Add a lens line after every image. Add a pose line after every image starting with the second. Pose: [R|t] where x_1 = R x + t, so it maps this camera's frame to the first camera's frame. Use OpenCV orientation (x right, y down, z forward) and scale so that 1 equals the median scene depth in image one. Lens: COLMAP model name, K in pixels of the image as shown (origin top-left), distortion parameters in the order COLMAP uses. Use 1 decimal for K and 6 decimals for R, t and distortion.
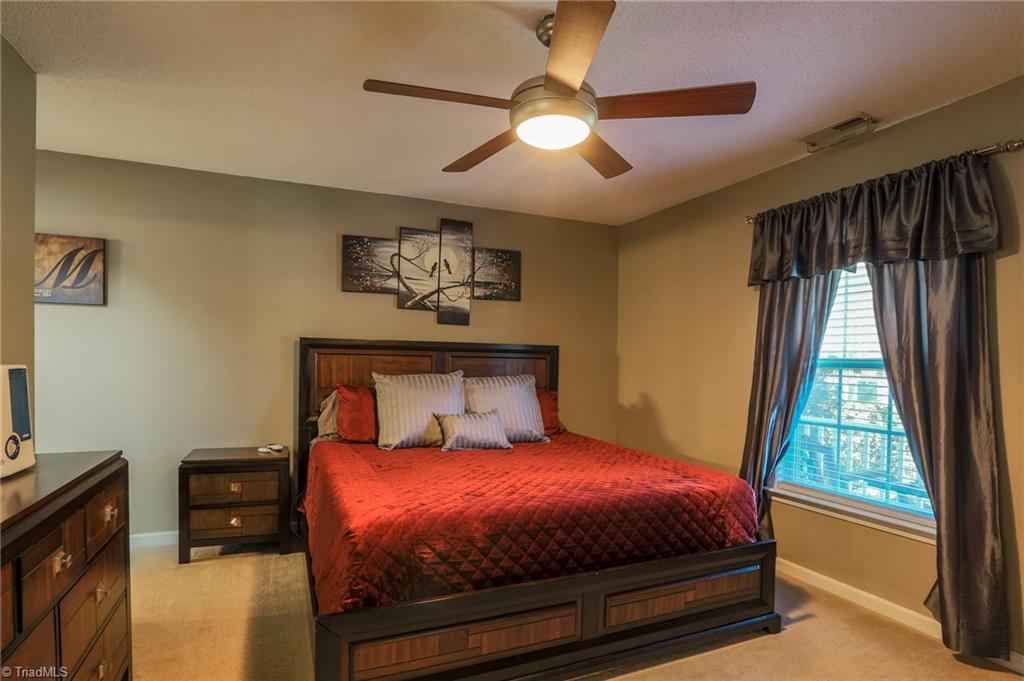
lens RADIAL K [[497.7, 0, 503.1], [0, 497.7, 342.8], [0, 0, 1]] dist [-0.064695, 0.027624]
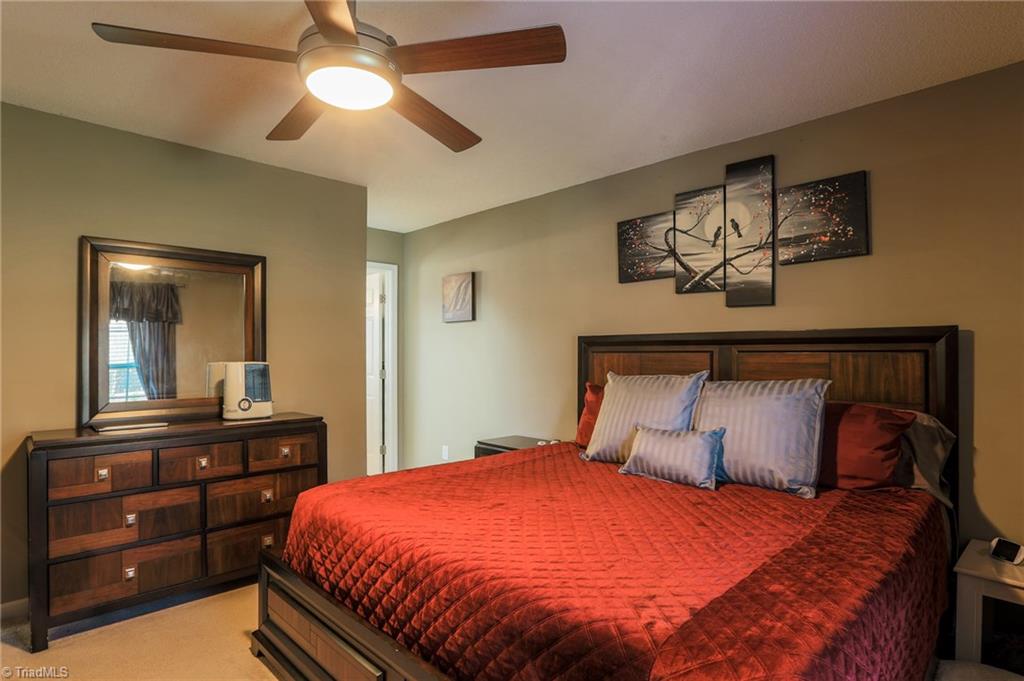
lens RADIAL K [[515.4, 0, 503.6], [0, 515.4, 342.6], [0, 0, 1]] dist [-0.072272, 0.032292]
pose [[0.389947, -0.036566, -0.920111, 0.442824], [0.037453, 0.999014, -0.023829, 0.019502], [0.920075, -0.025169, 0.390932, 0.403694]]
